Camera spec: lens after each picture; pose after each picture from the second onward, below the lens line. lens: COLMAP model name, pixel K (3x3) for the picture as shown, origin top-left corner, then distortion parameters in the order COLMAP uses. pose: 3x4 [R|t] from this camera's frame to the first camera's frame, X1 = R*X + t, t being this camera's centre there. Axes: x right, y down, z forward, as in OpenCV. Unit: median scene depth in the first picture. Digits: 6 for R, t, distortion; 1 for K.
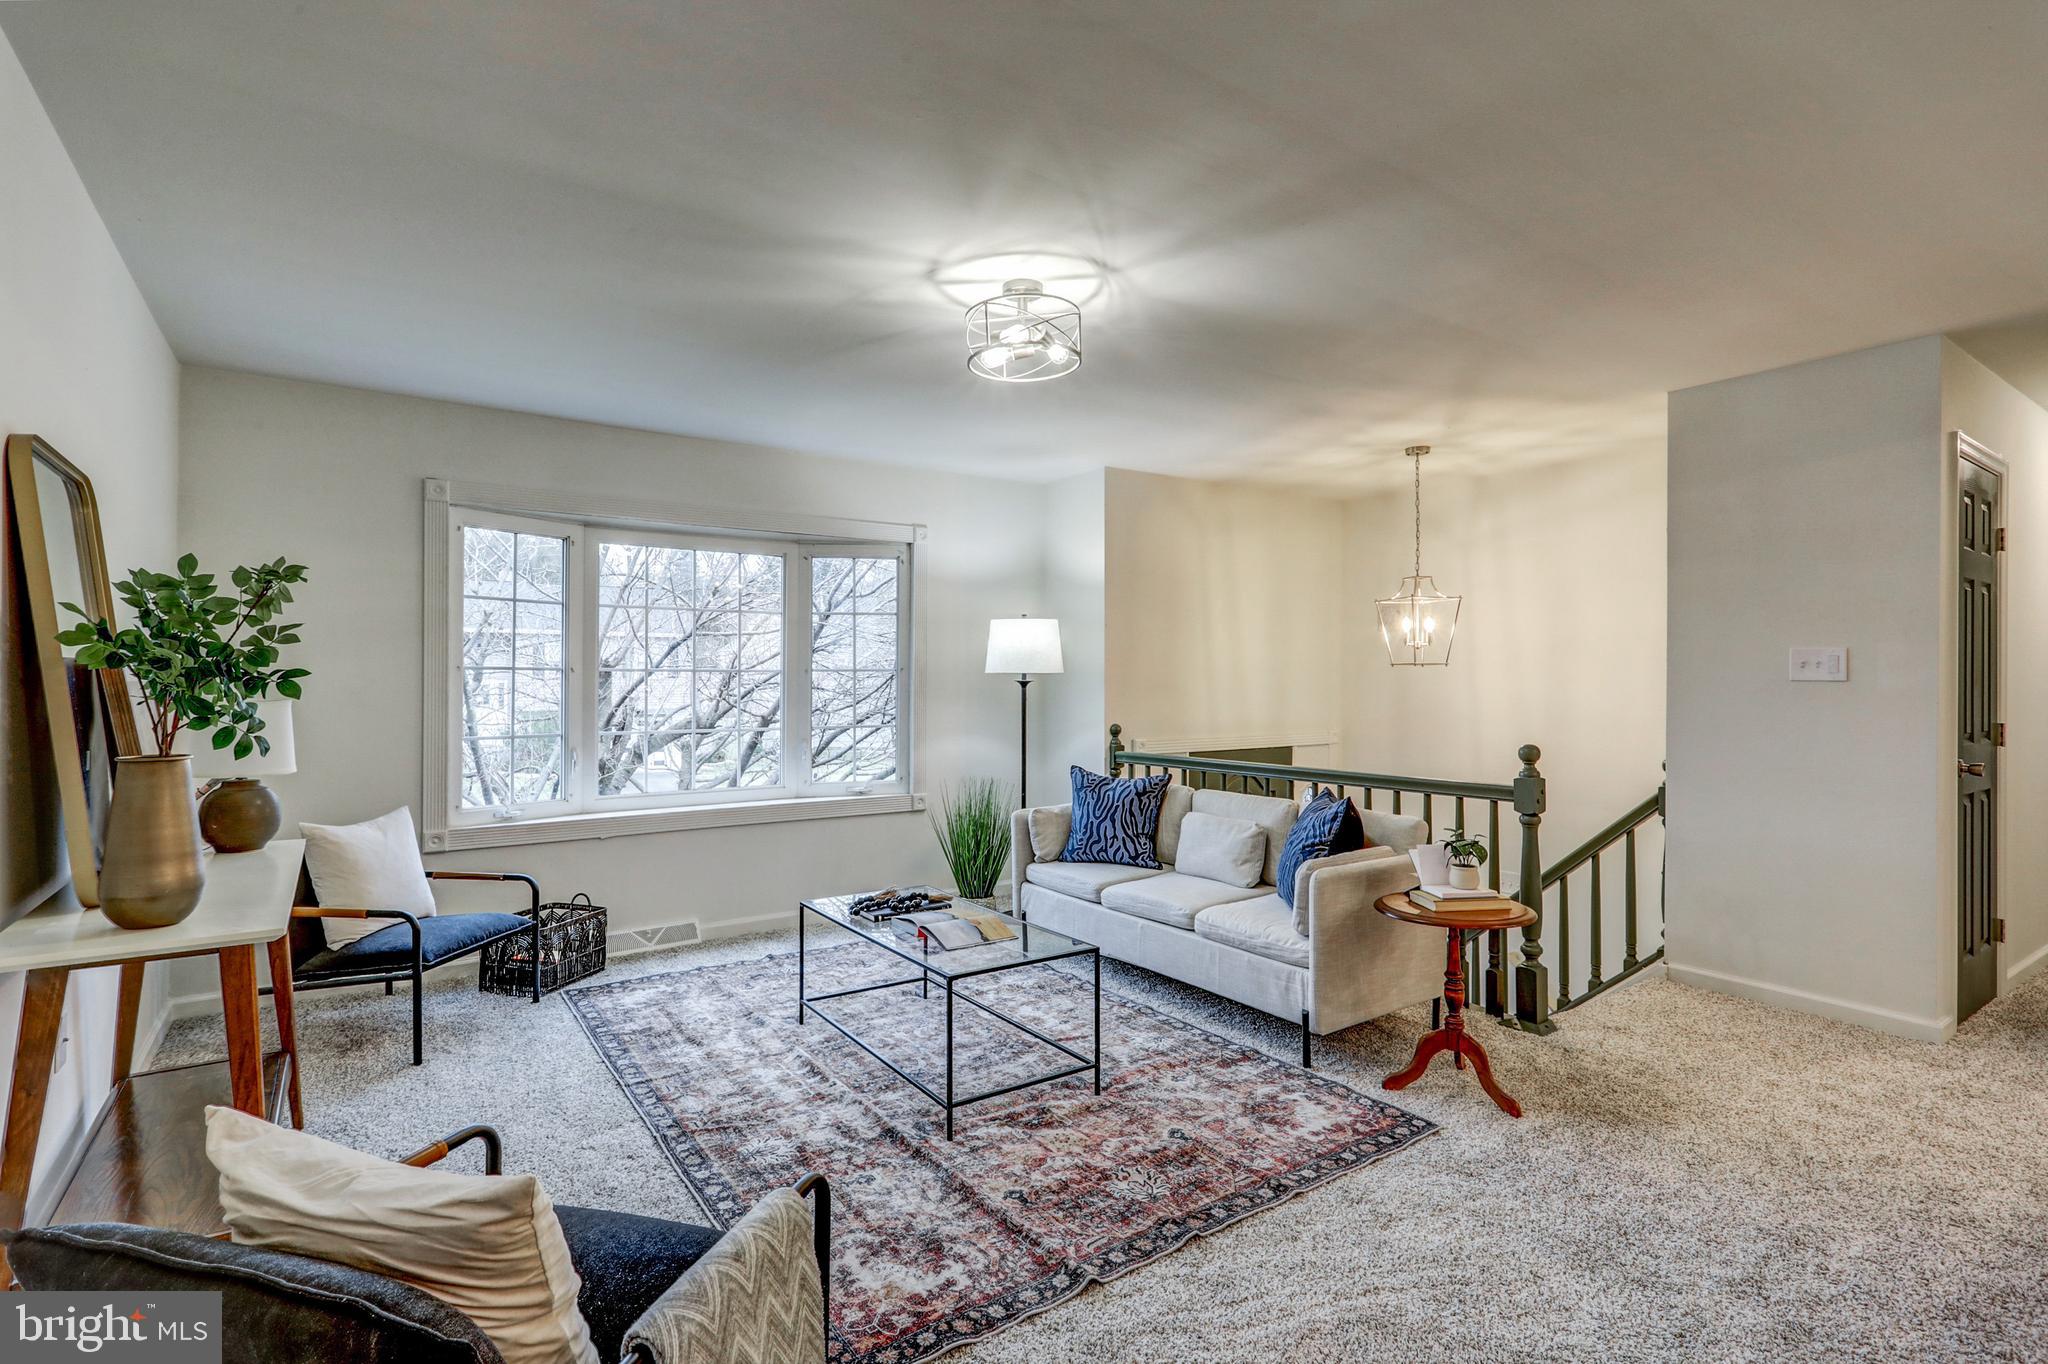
lens RADIAL K [[966.0, 0, 1006.9], [0, 966.0, 686.5], [0, 0, 1]] dist [-0.010637, 0.004352]
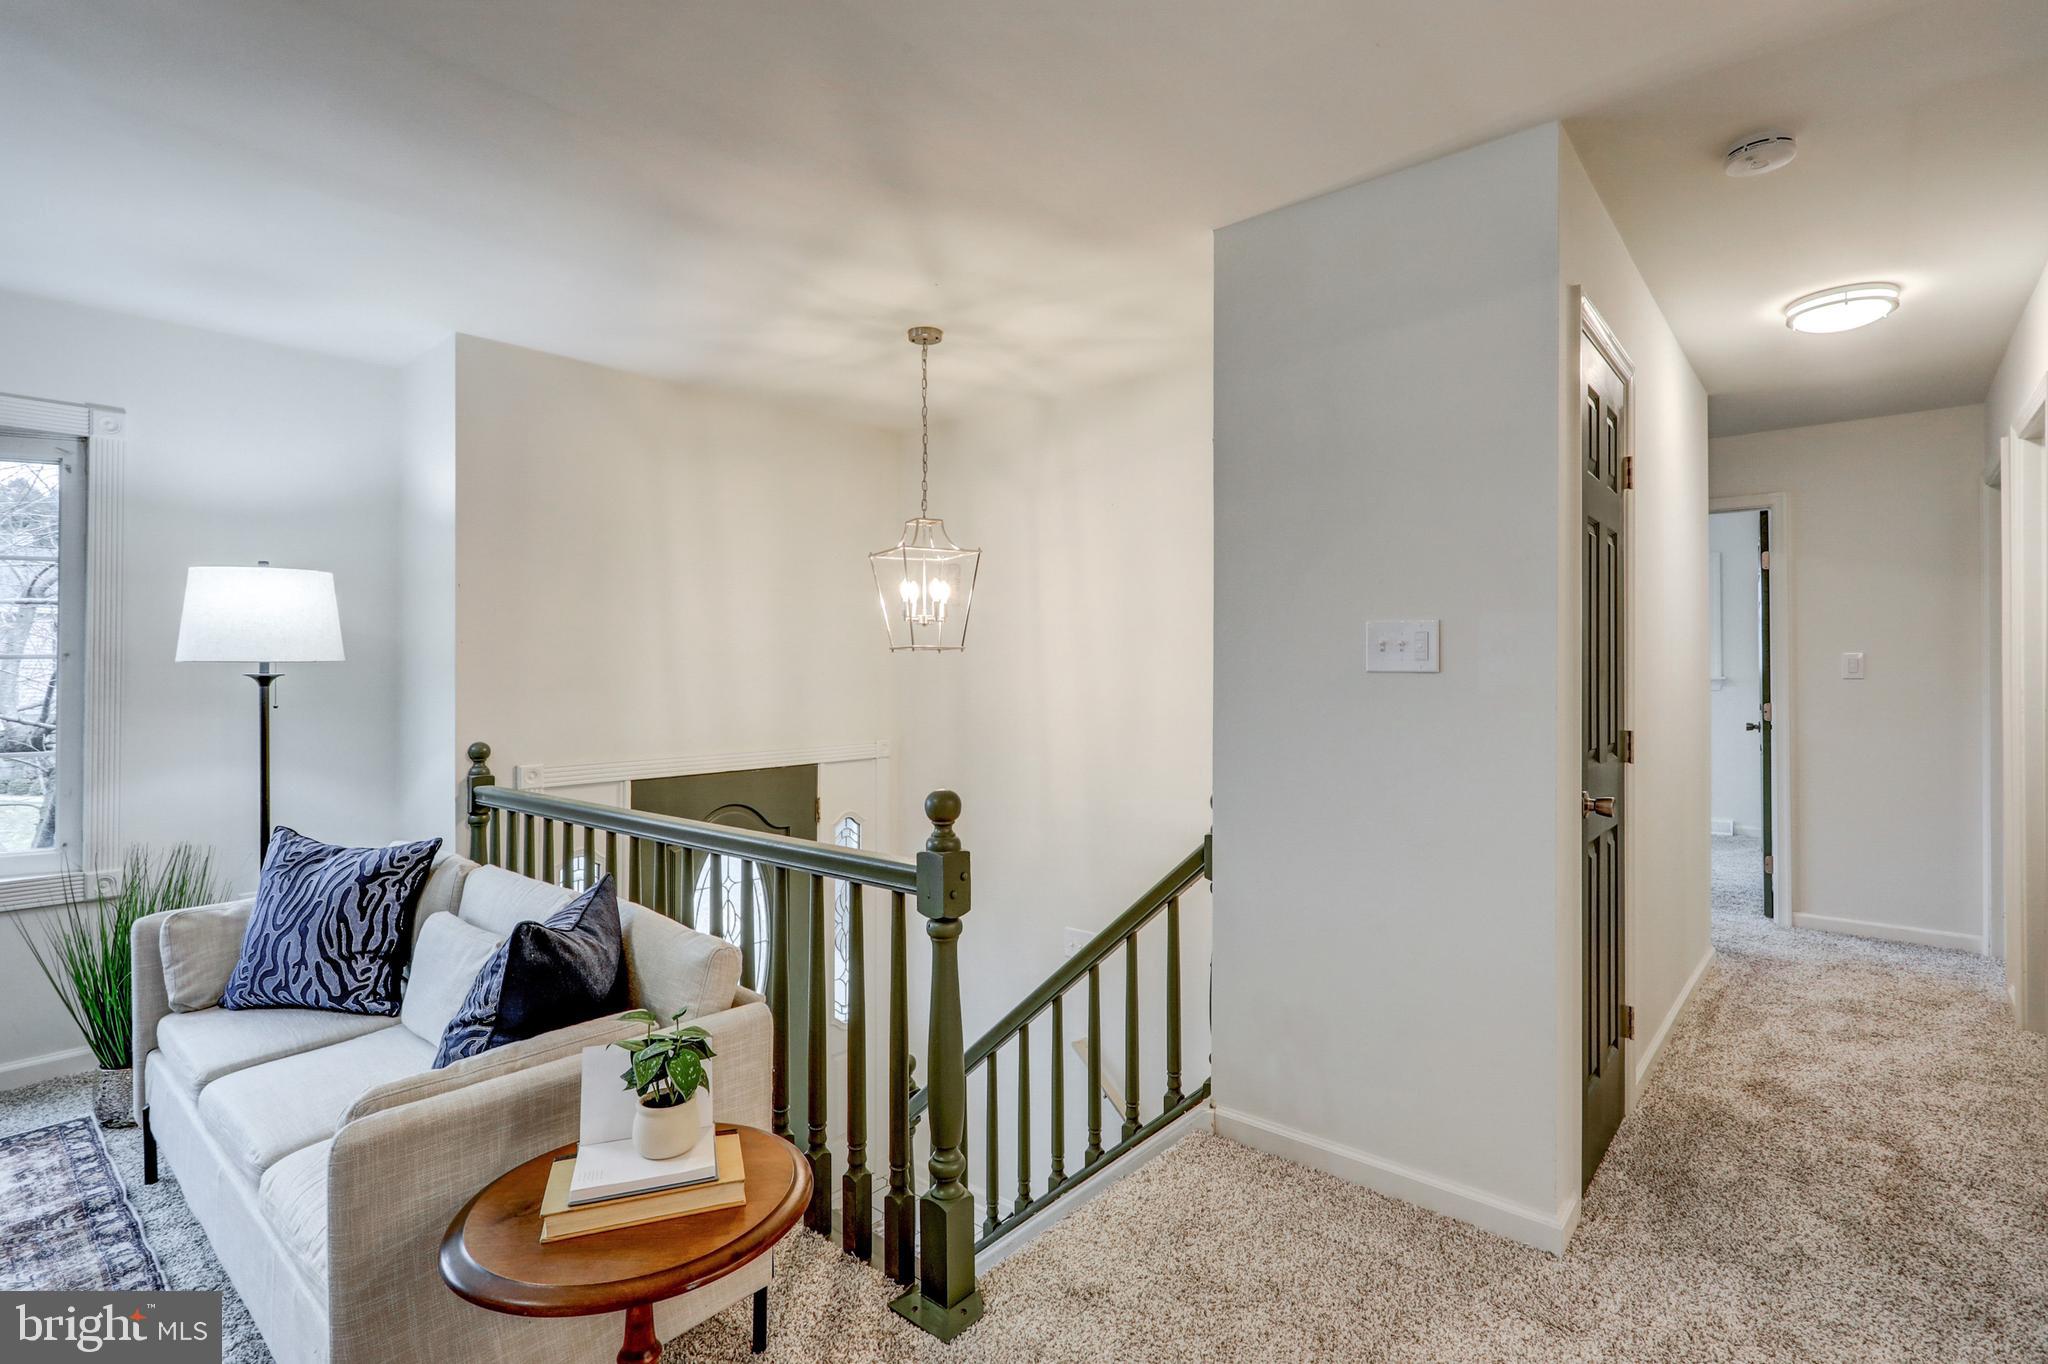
lens RADIAL K [[966.0, 0, 1016.8], [0, 966.0, 678.9], [0, 0, 1]] dist [-0.010637, 0.004352]
pose [[0.965550, -0.004179, 0.260185, 0.382241], [0.003983, 0.999991, 0.001279, -0.003081], [-0.260188, -0.000198, 0.965558, 0.397983]]
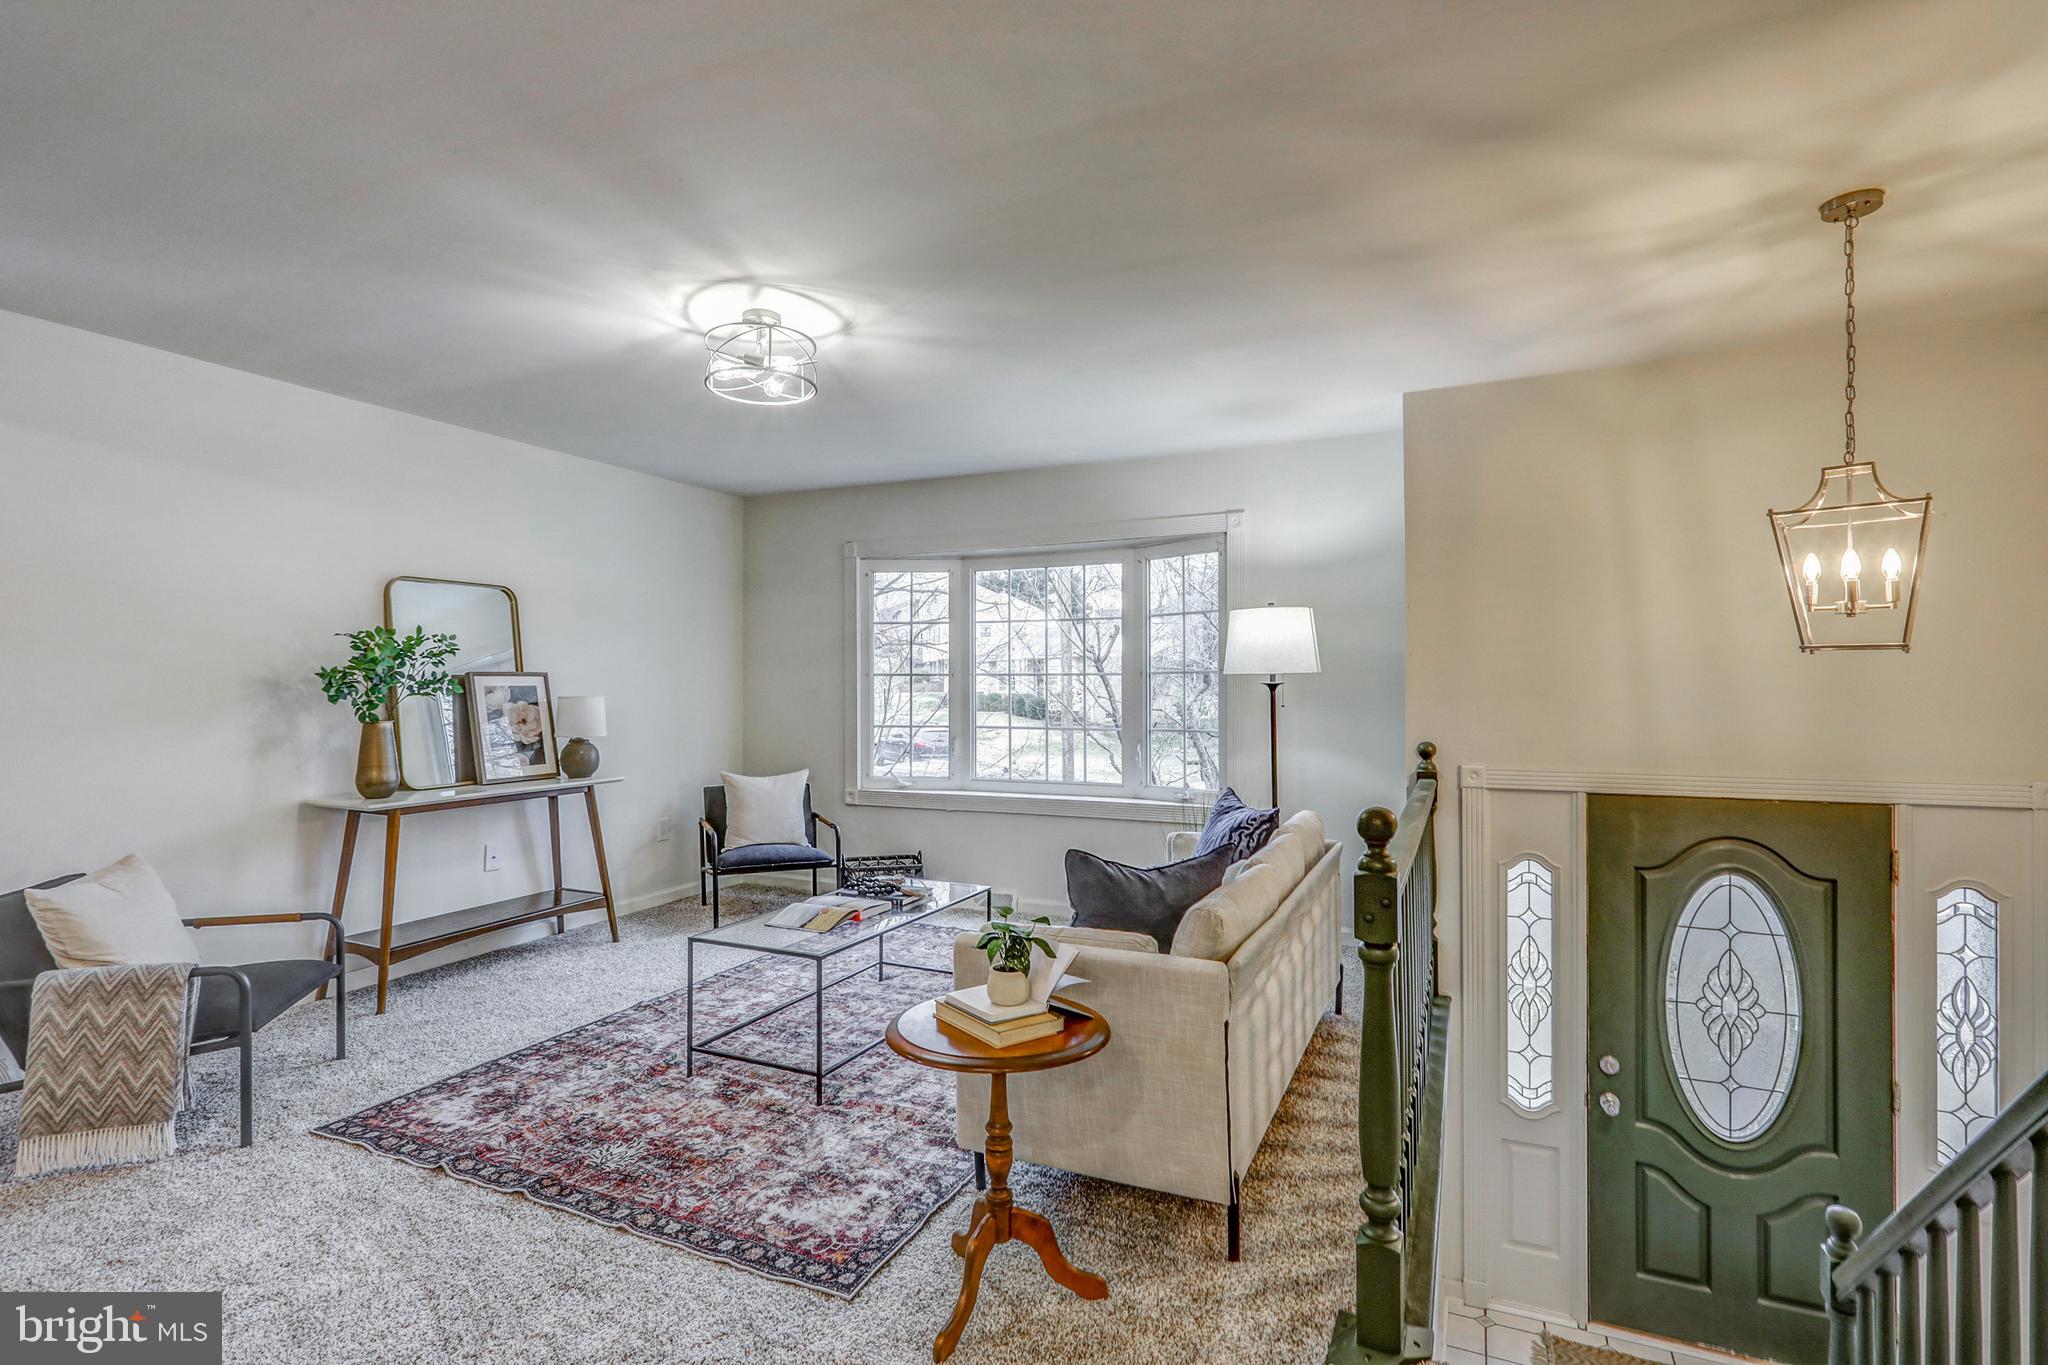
lens RADIAL K [[966.0, 0, 1059.8], [0, 966.0, 689.1], [0, 0, 1]] dist [-0.010637, 0.004352]
pose [[0.531124, 0.004541, -0.847282, 0.777380], [-0.001994, 0.999990, 0.004110, -0.004718], [0.847292, -0.000494, 0.531128, 0.504466]]
